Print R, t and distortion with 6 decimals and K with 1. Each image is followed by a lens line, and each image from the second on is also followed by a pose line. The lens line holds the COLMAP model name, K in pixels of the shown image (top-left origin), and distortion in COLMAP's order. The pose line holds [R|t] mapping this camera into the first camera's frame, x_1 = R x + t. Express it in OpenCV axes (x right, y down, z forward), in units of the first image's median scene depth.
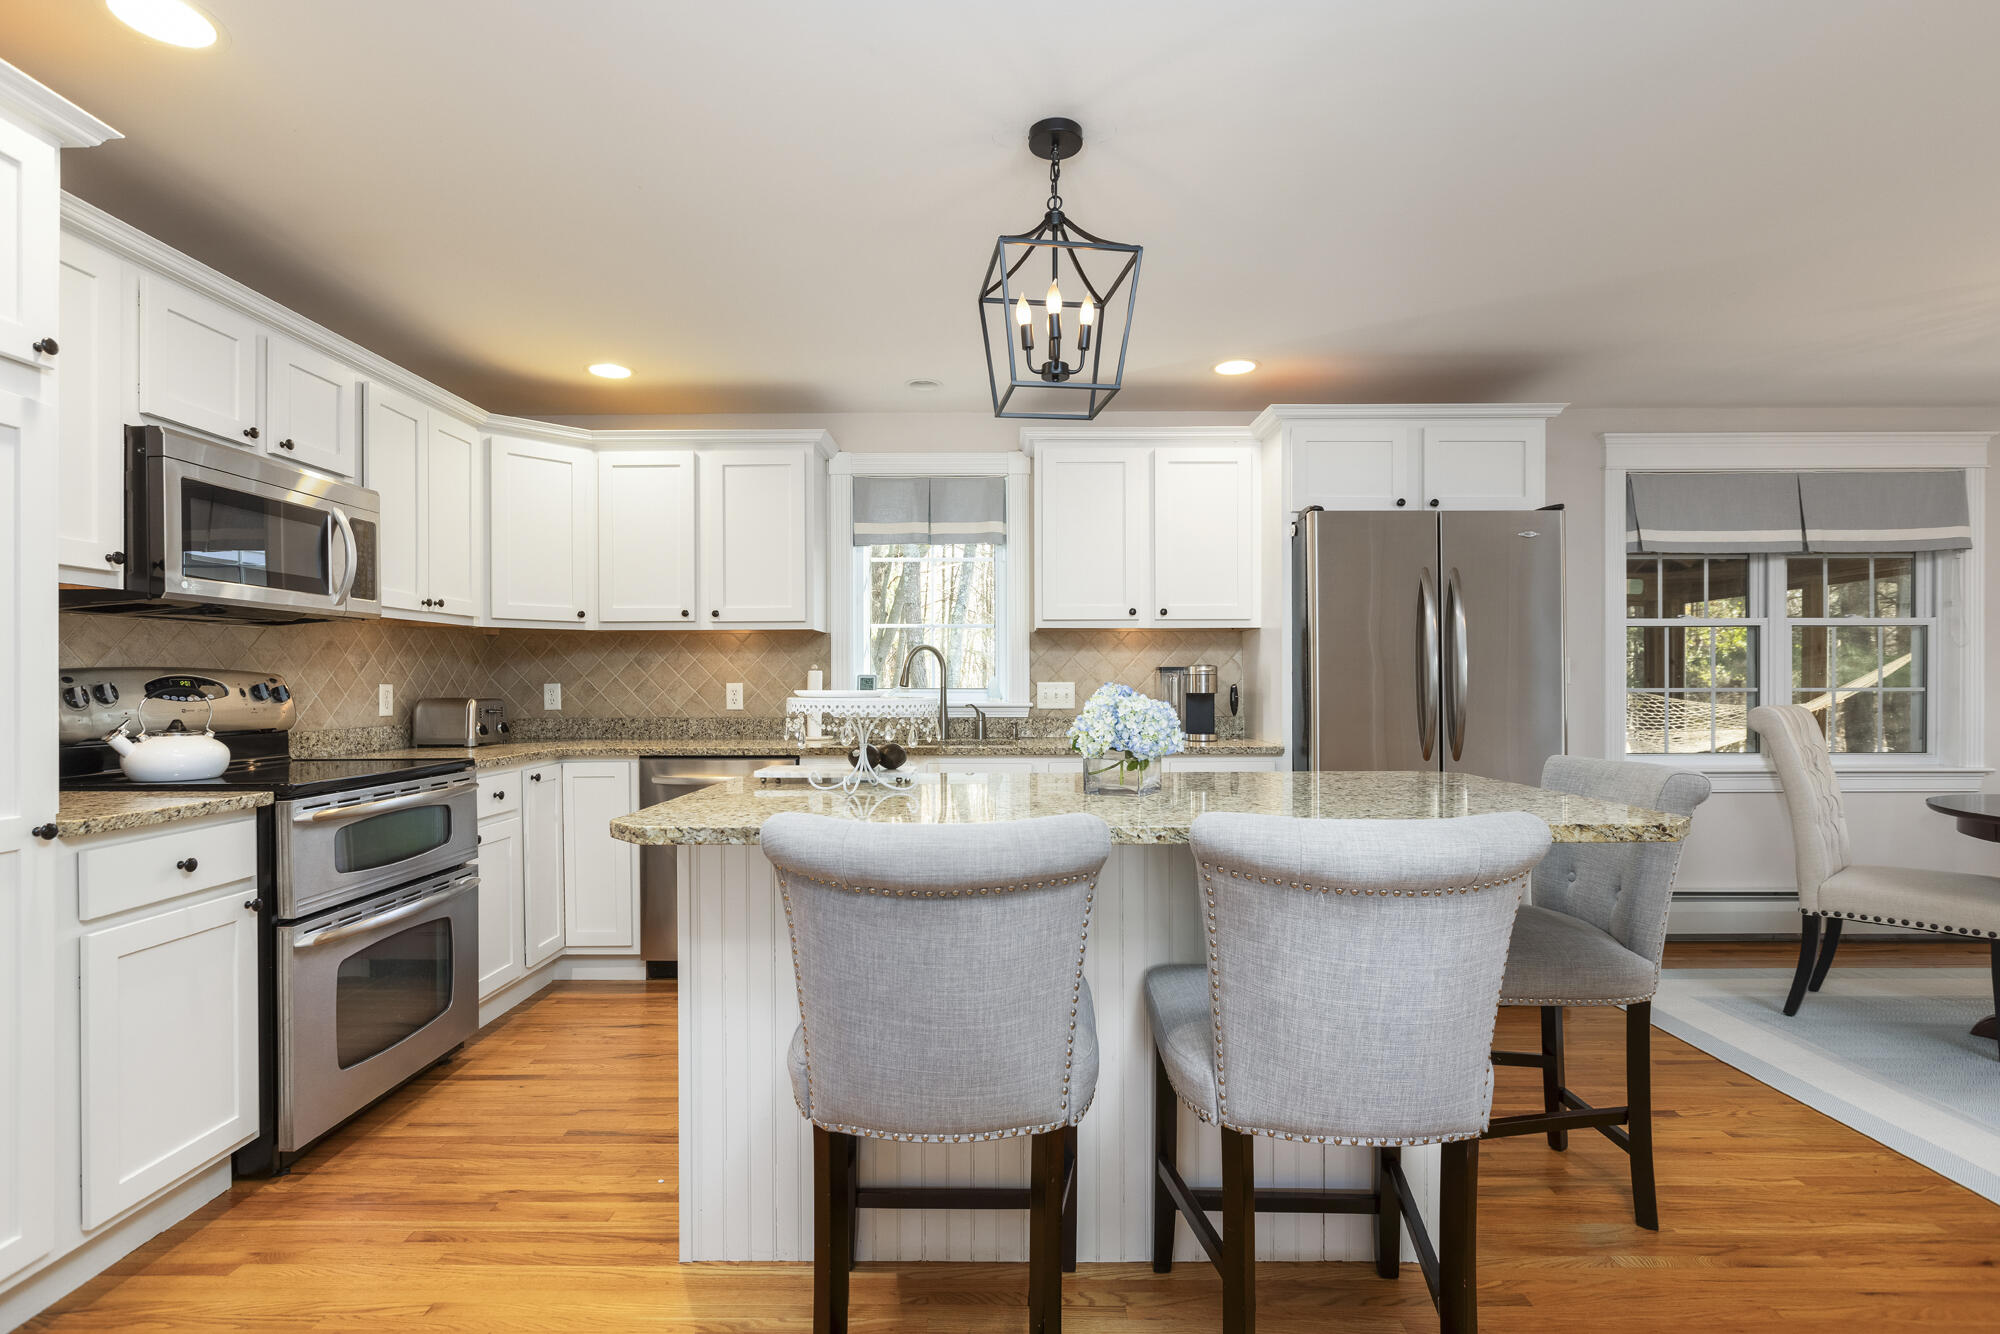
lens RADIAL K [[944.3, 0, 1001.8], [0, 944.3, 681.8], [0, 0, 1]] dist [-0.003290, 0.000569]
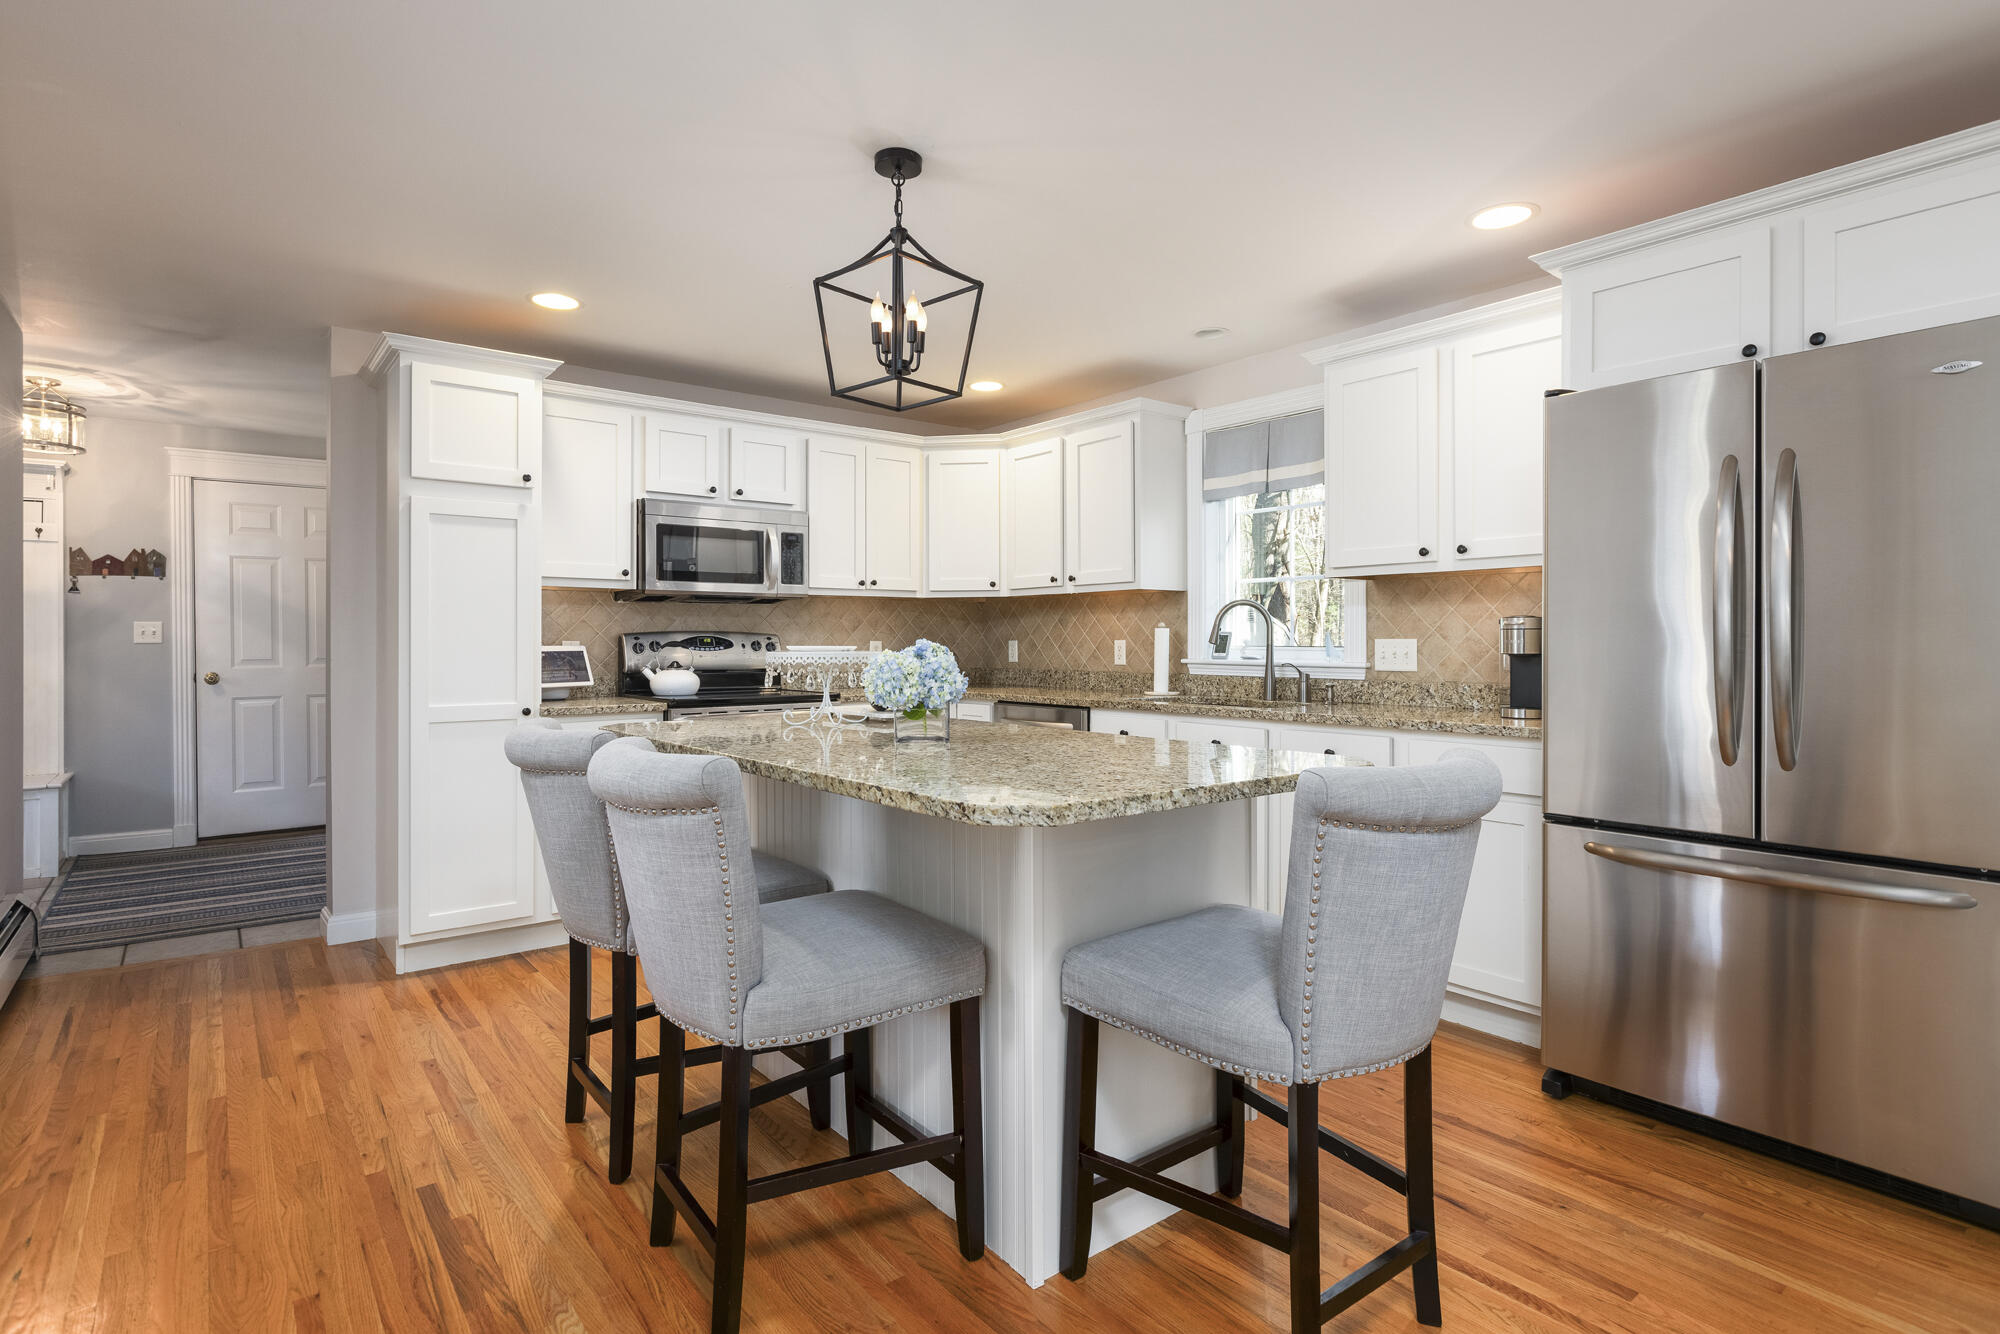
lens RADIAL K [[1012.8, 0, 999.9], [0, 1012.8, 635.9], [0, 0, 1]] dist [-0.012954, -0.001461]
pose [[0.629042, -0.002936, -0.777366, 0.579846], [0.001049, 0.999995, -0.002928, -0.000232], [0.777370, 0.001026, 0.629042, 0.174878]]
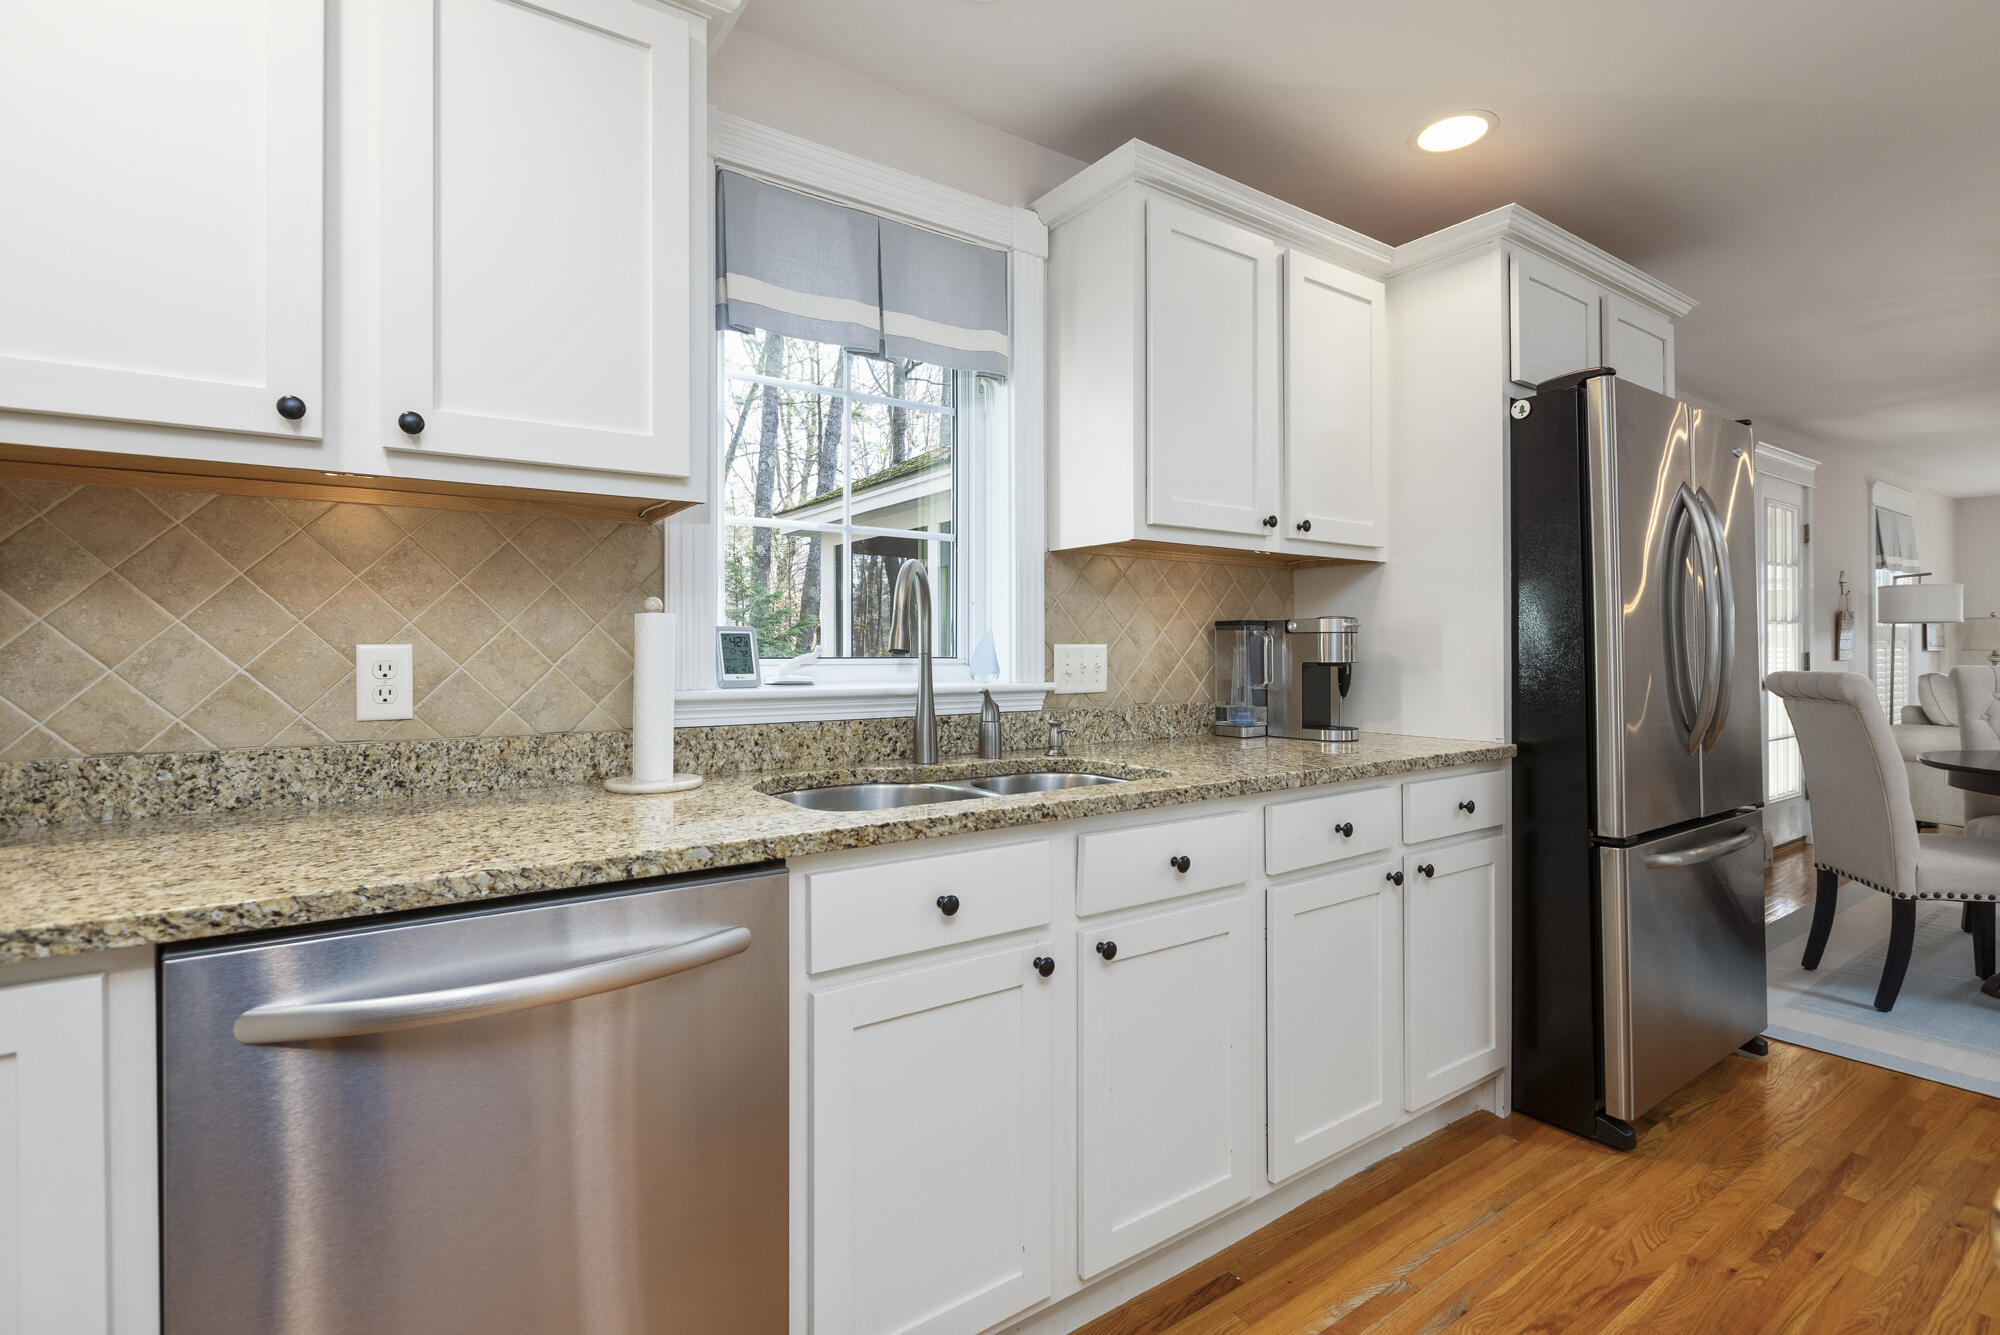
lens RADIAL K [[944.3, 0, 1004.6], [0, 944.3, 638.9], [0, 0, 1]] dist [-0.003290, 0.000569]
pose [[0.812946, 0.006838, 0.582298, -0.325365], [-0.002412, 0.999962, -0.008377, 0.002061], [-0.582333, 0.005405, 0.812932, 0.627048]]
